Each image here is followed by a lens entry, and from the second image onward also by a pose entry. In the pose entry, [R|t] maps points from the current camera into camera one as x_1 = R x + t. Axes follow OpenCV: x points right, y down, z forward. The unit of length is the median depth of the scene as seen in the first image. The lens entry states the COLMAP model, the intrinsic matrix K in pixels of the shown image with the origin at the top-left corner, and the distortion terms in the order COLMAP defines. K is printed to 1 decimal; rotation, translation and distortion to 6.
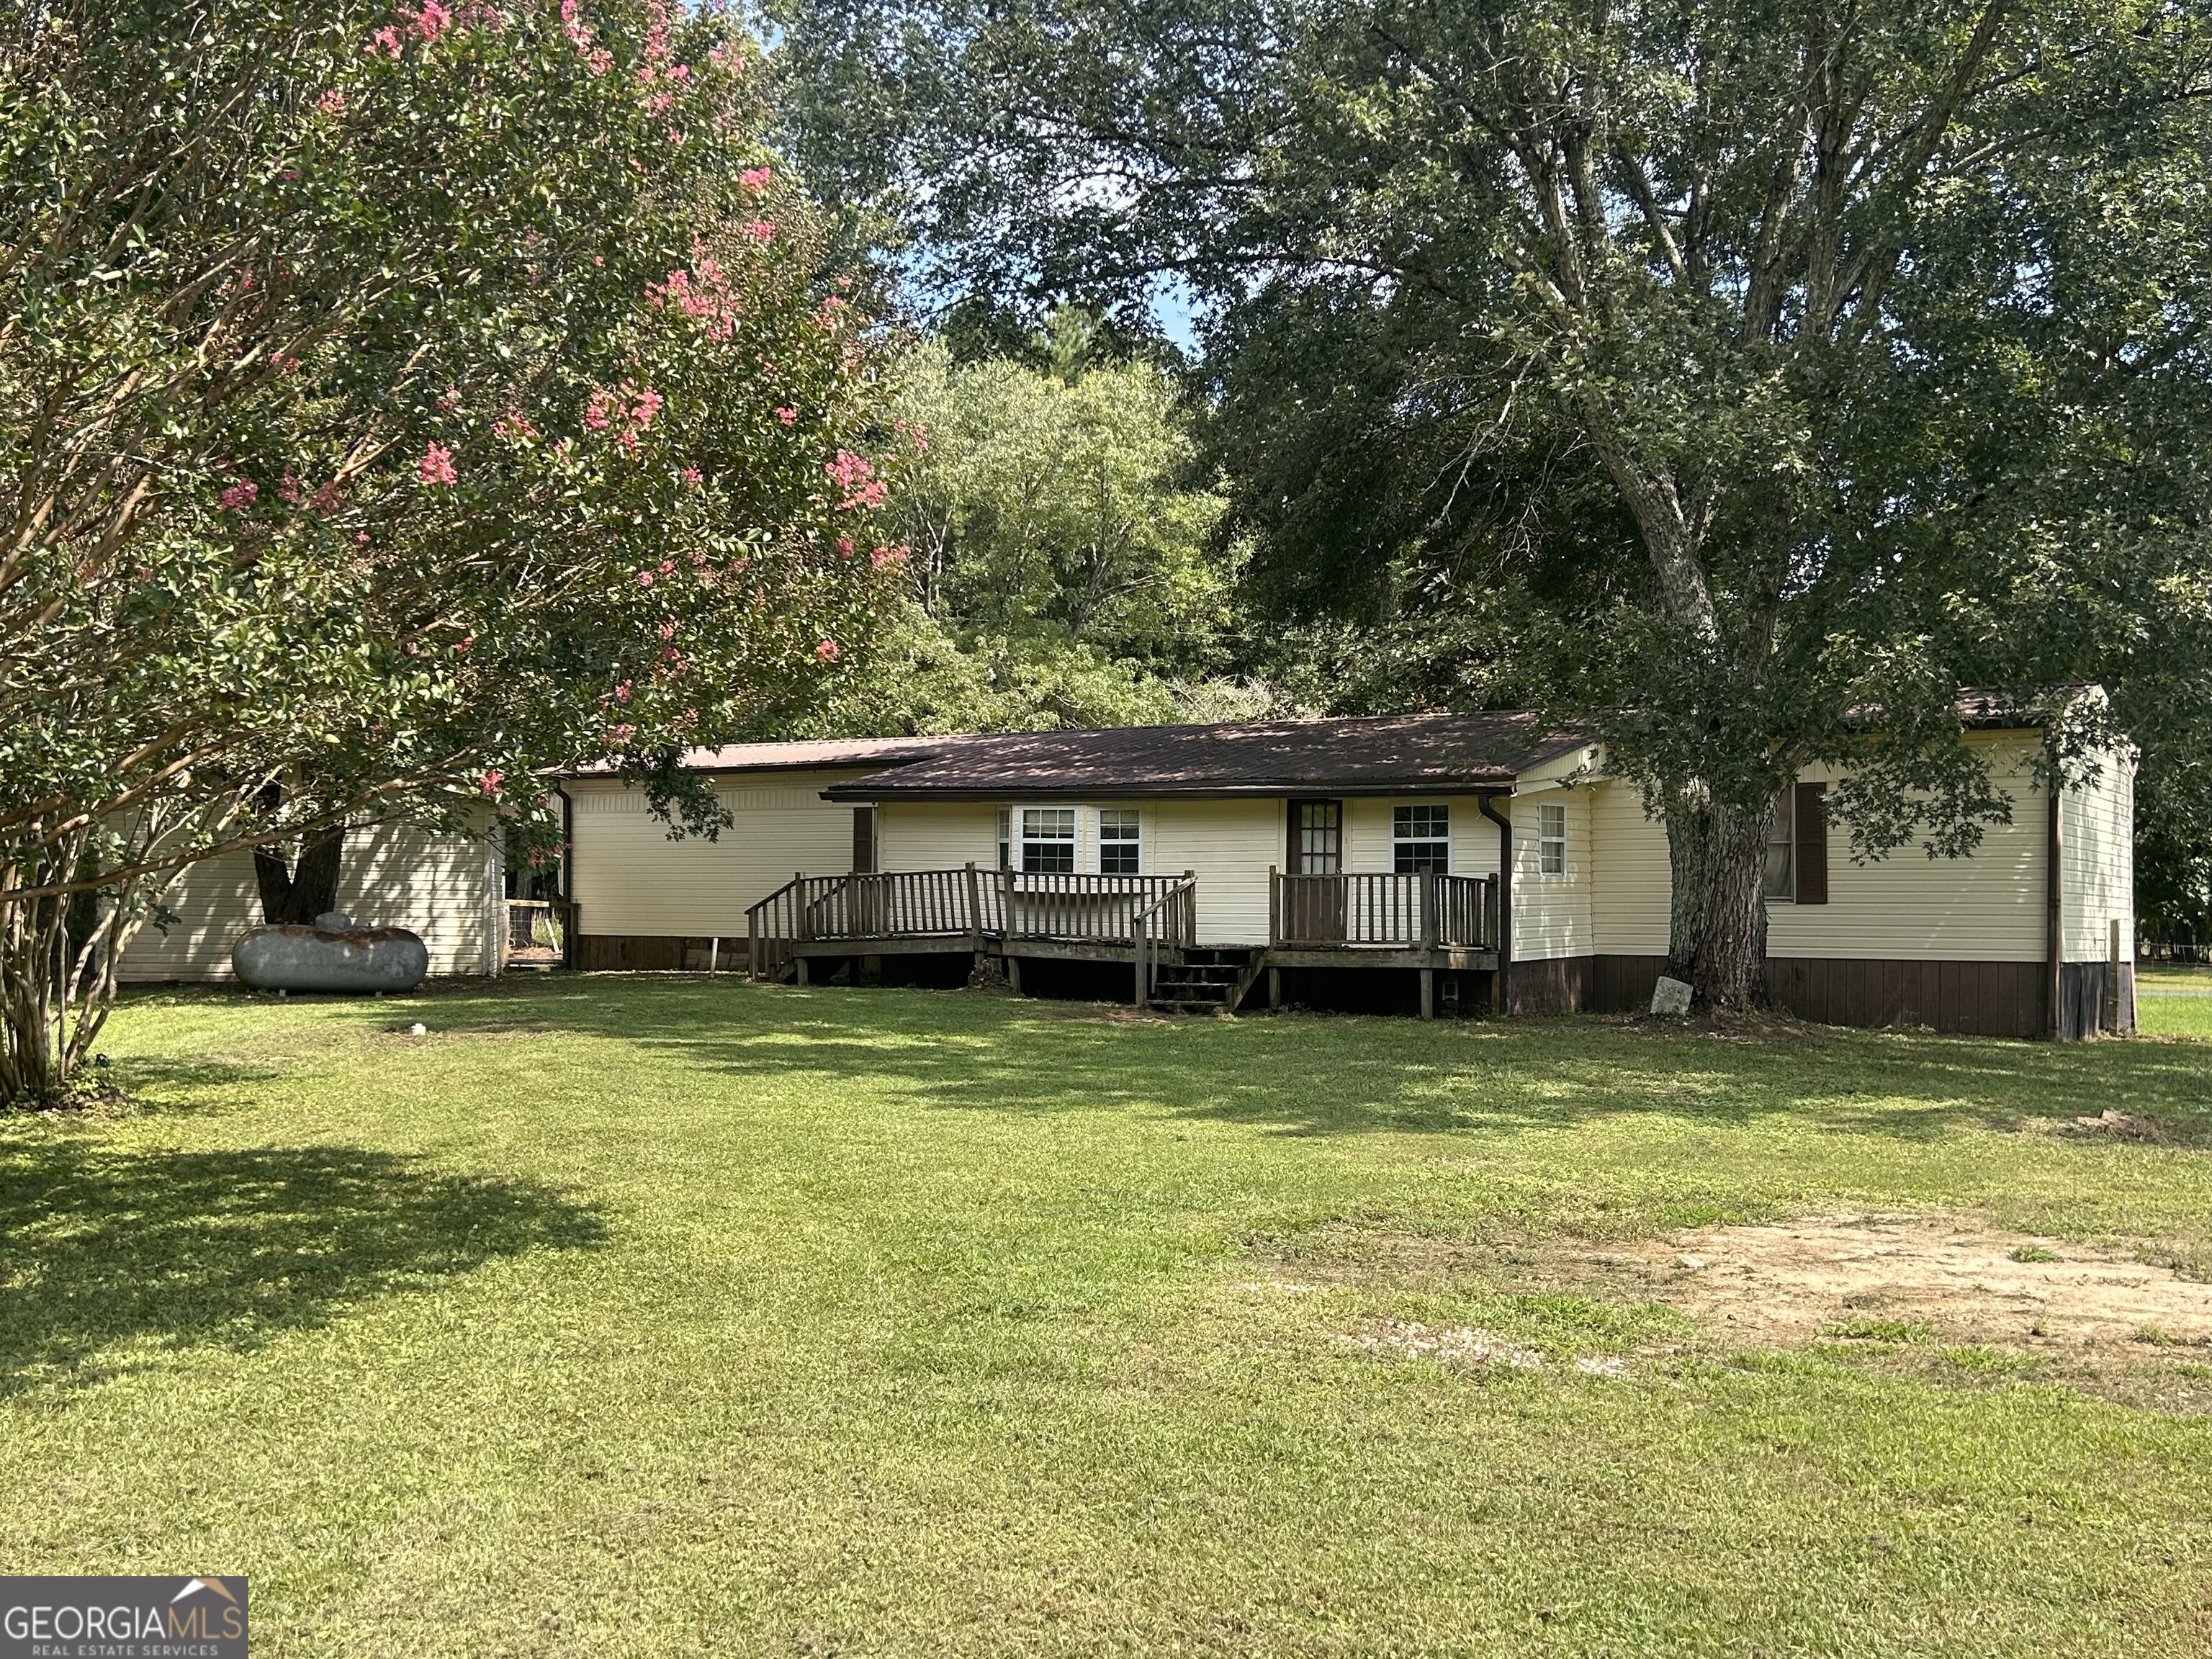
lens RADIAL K [[2271.8, 0, 1110.8], [0, 2271.8, 839.0], [0, 0, 1]] dist [0.069524, 0.000000]
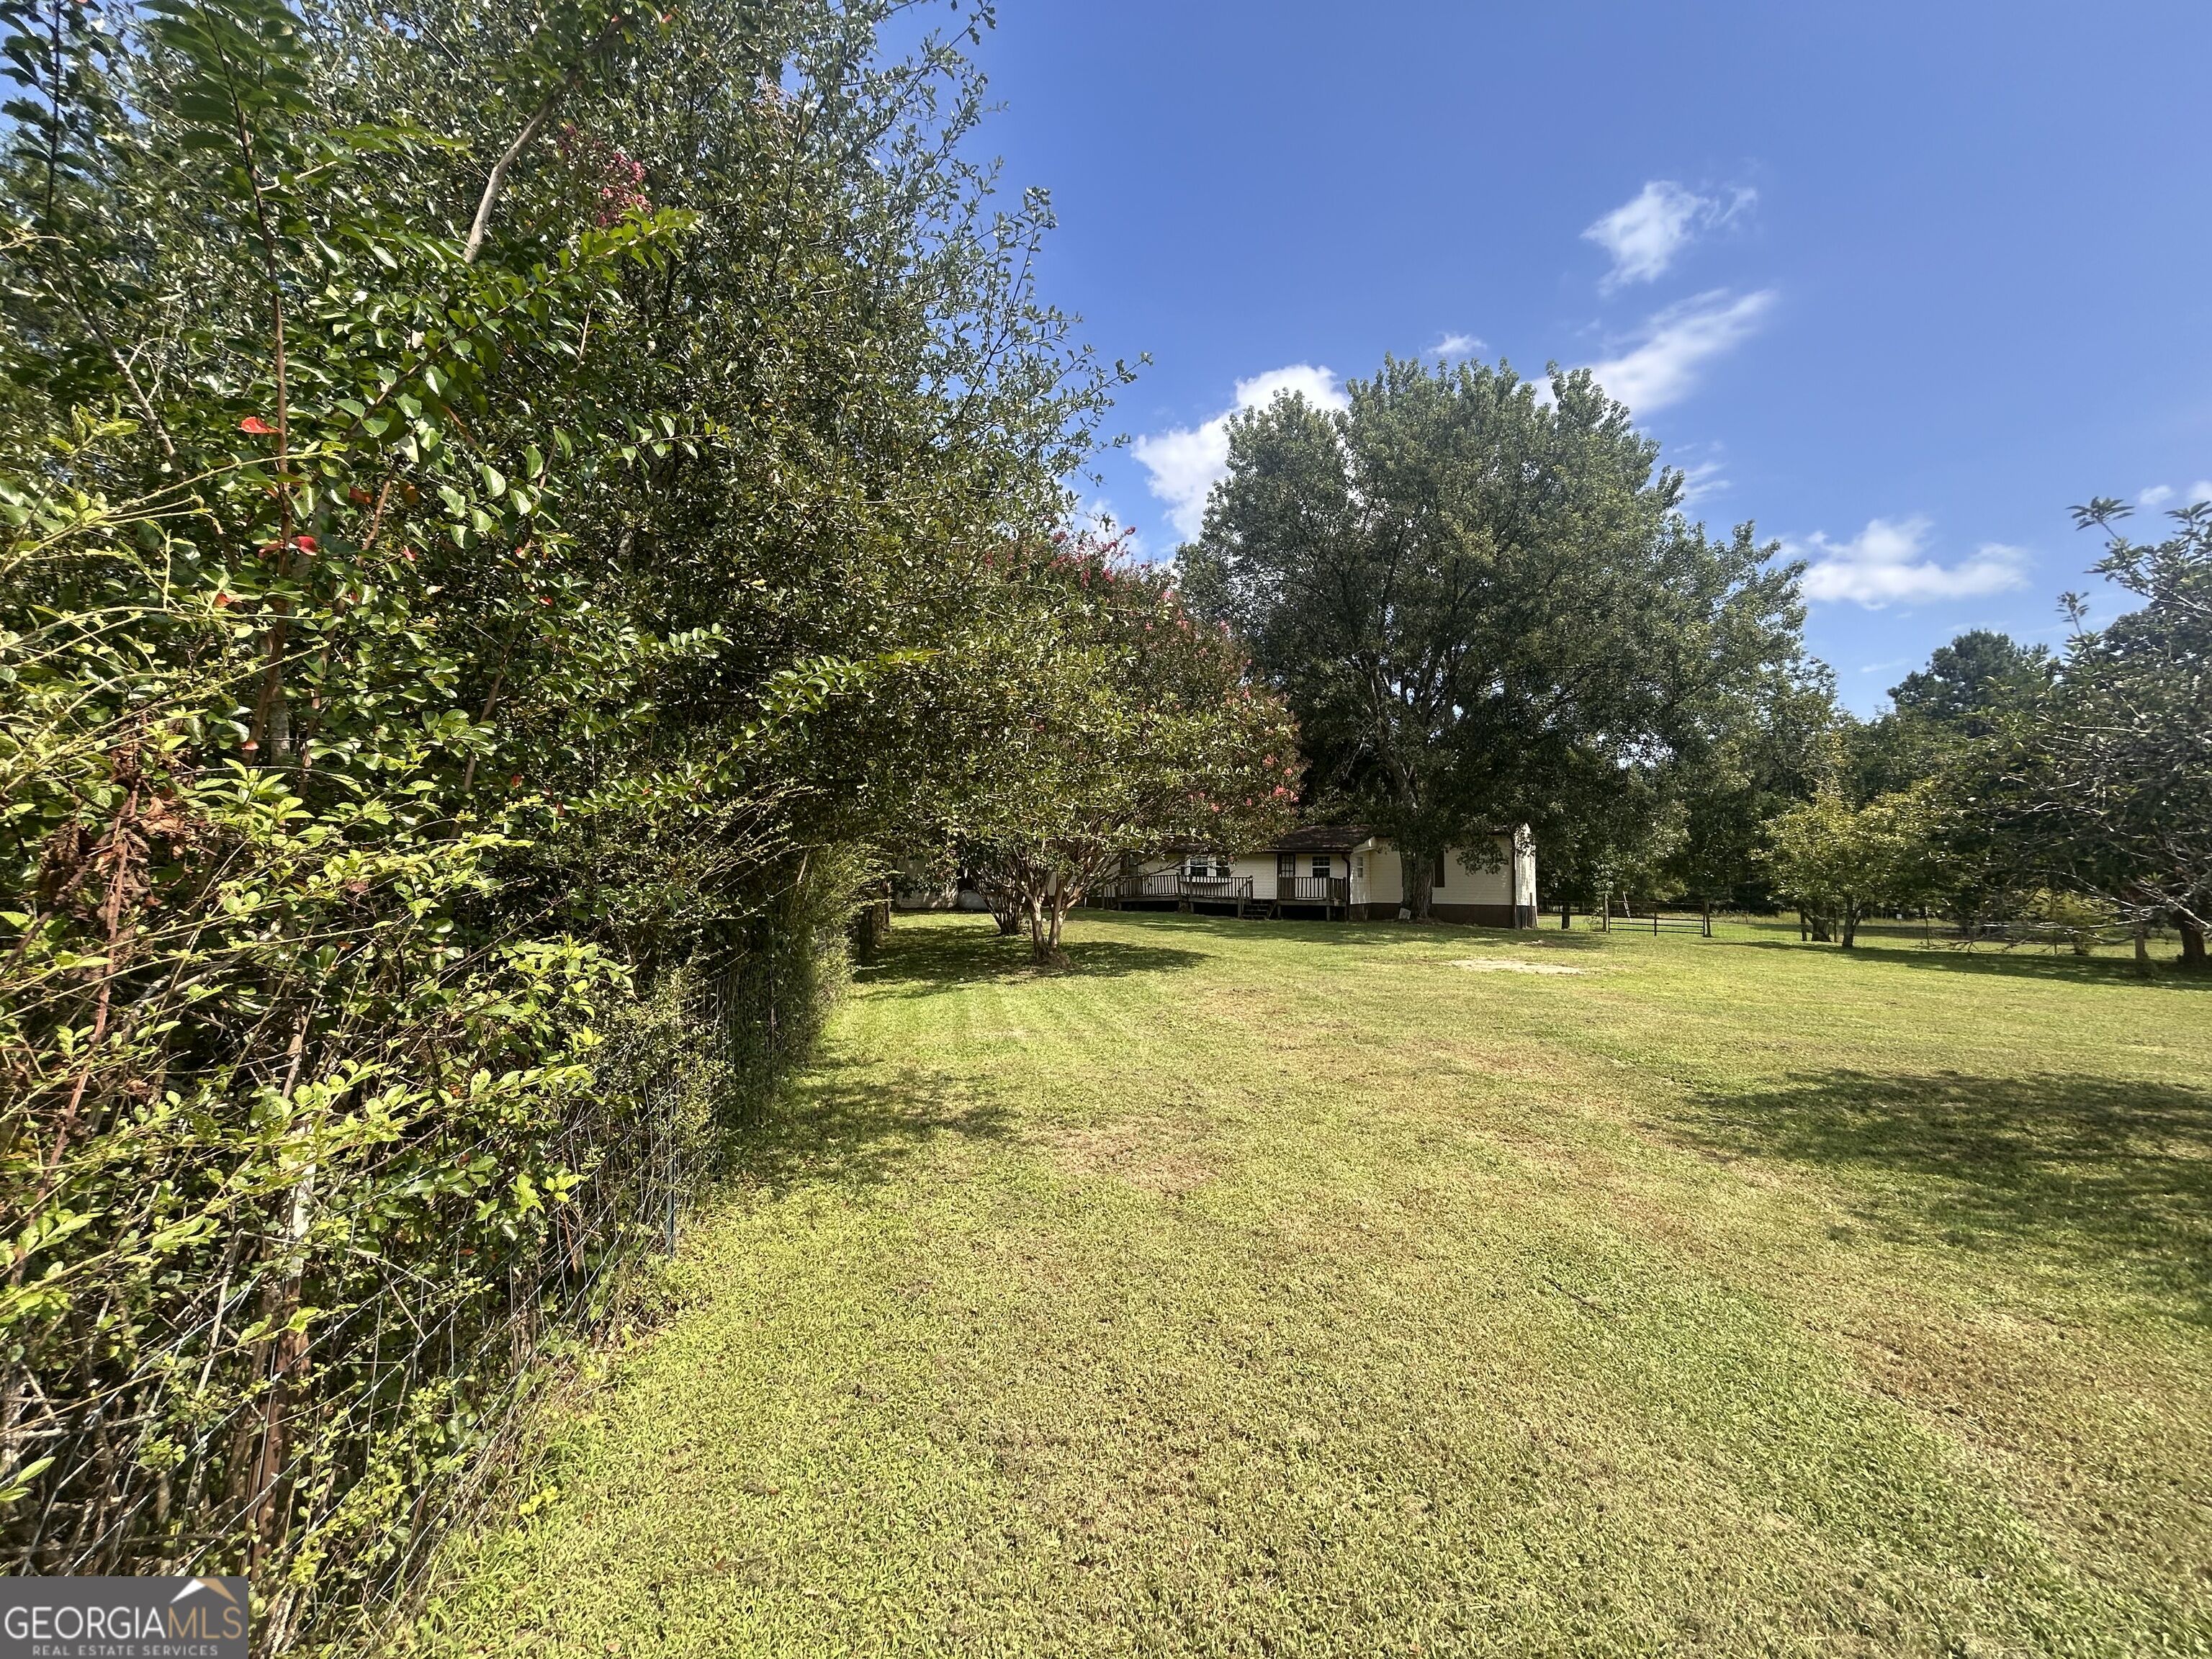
lens RADIAL K [[902.2, 0, 1107.6], [0, 902.2, 821.0], [0, 0, 1]] dist [0.003534, 0.000581]
pose [[0.999914, 0.007867, -0.010531, -0.159318], [-0.008343, 0.998912, -0.045889, -0.003783], [0.010158, 0.045973, 0.998891, -0.305145]]
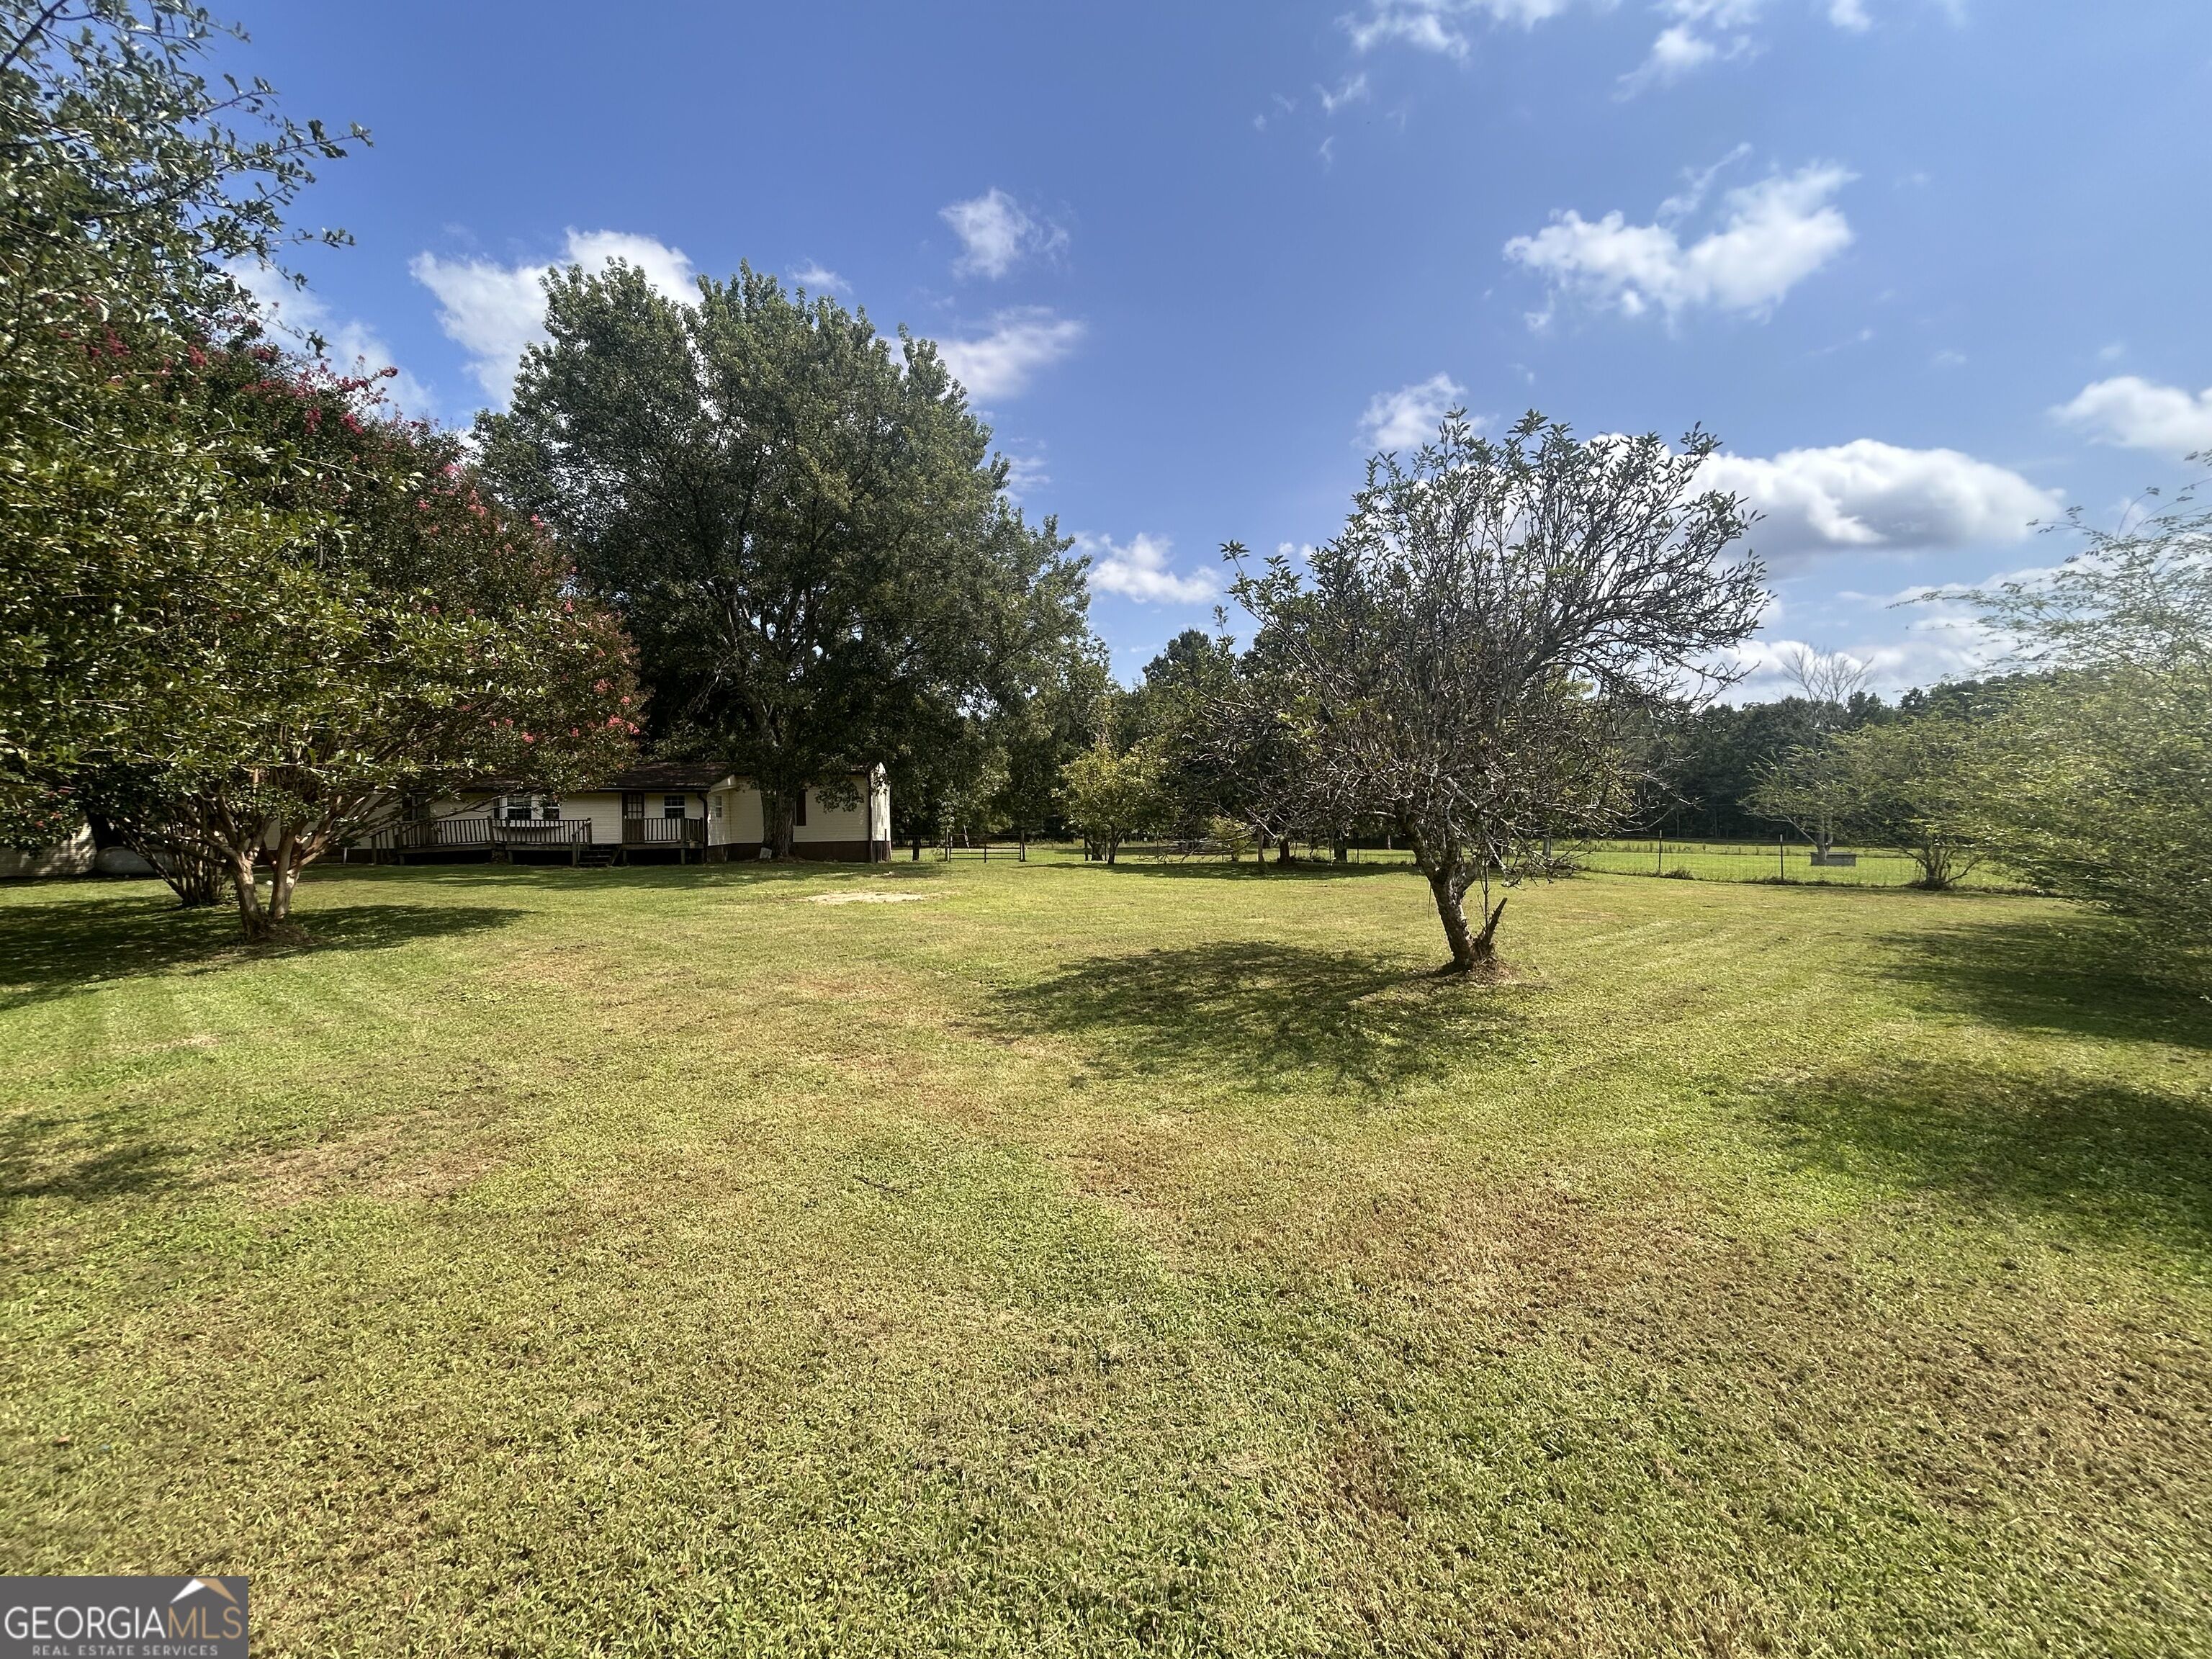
lens RADIAL K [[902.2, 0, 1105.3], [0, 902.2, 820.6], [0, 0, 1]] dist [0.003534, 0.000581]
pose [[0.790495, -0.012295, 0.612345, -0.149056], [0.001466, 0.999834, 0.018182, -0.002739], [-0.612467, -0.013475, 0.790381, -0.308420]]
